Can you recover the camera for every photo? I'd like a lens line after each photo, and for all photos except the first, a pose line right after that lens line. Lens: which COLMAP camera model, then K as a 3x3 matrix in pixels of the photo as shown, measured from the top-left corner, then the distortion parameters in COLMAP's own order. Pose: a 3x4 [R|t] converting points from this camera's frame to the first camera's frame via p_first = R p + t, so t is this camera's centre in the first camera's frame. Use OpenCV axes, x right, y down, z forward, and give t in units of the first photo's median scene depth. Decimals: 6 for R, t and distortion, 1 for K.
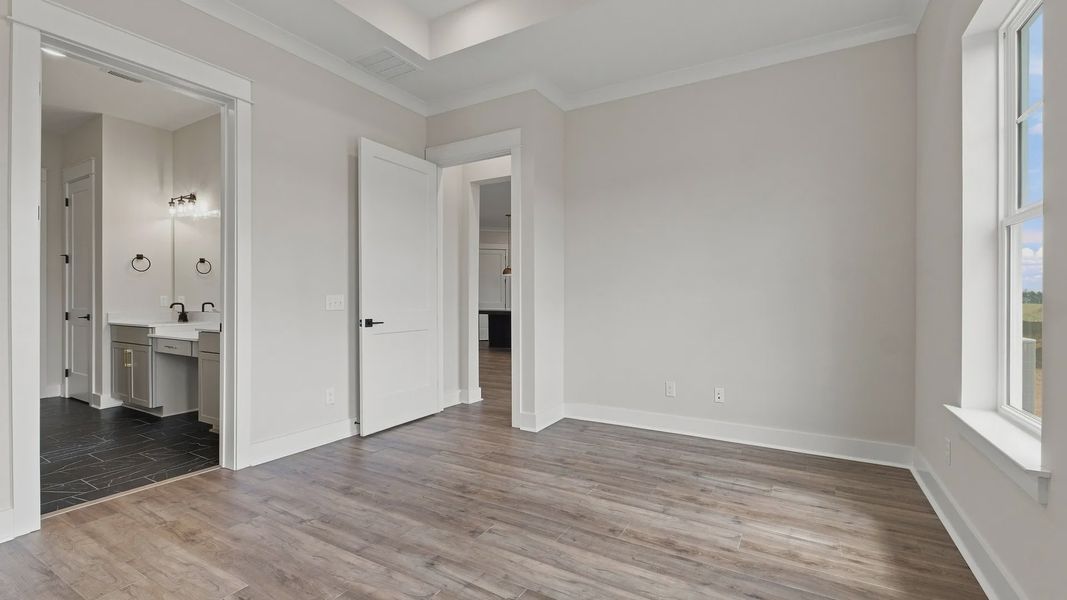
lens RADIAL K [[464.2, 0, 531.8], [0, 464.2, 296.8], [0, 0, 1]] dist [0.002696, 0.000290]
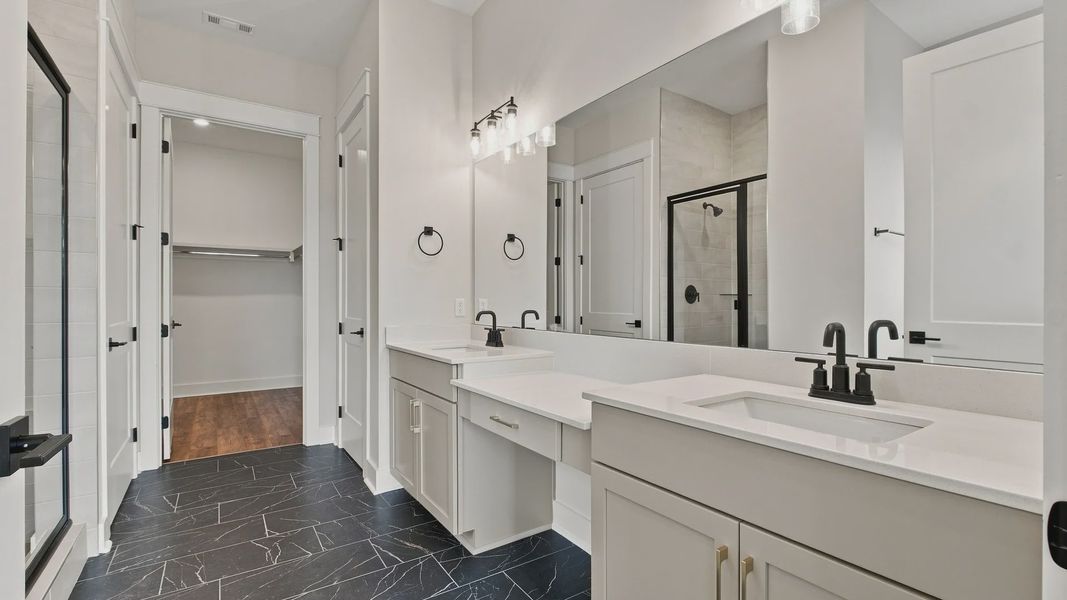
lens RADIAL K [[464.2, 0, 535.1], [0, 464.2, 297.0], [0, 0, 1]] dist [0.002696, 0.000290]
pose [[0.907326, -0.003877, -0.420409, -0.485481], [0.001211, 0.999977, -0.006608, 0.000464], [0.420425, 0.005487, 0.907311, 0.537774]]
